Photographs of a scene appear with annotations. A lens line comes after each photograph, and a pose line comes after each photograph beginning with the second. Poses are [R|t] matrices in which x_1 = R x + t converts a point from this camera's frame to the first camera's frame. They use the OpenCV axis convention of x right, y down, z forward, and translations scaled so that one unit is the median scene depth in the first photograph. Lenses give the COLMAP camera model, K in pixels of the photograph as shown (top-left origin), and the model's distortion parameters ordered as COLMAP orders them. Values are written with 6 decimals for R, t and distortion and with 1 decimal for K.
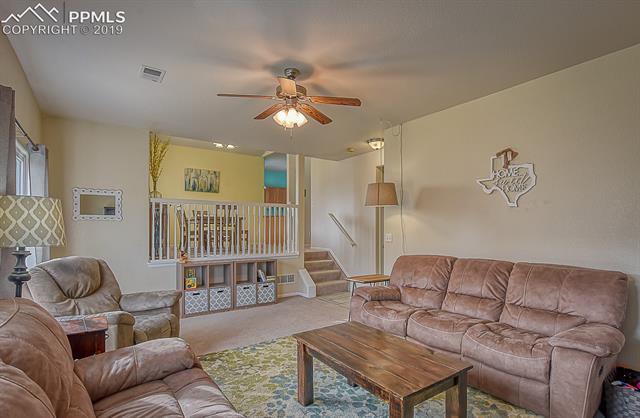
lens RADIAL K [[308.1, 0, 321.1], [0, 308.1, 228.4], [0, 0, 1]] dist [0.000256, 0.000055]
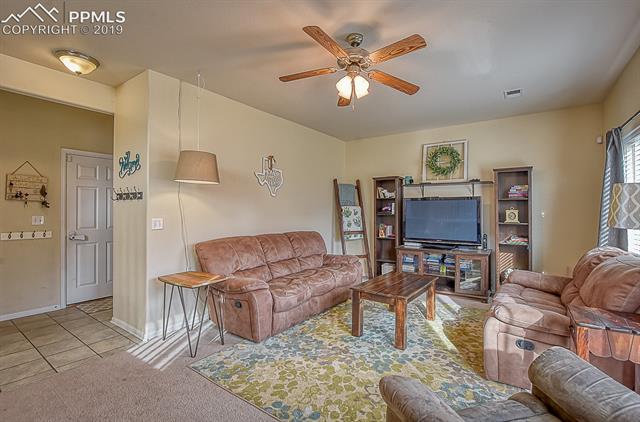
lens RADIAL K [[302.2, 0, 320.0], [0, 302.2, 211.0], [0, 0, 1]] dist [-0.002923, -0.000378]
pose [[-0.321164, -0.000039, 0.947024, -0.834963], [-0.002366, 0.999997, -0.000761, 0.000657], [-0.947021, -0.002486, -0.321163, 1.275263]]
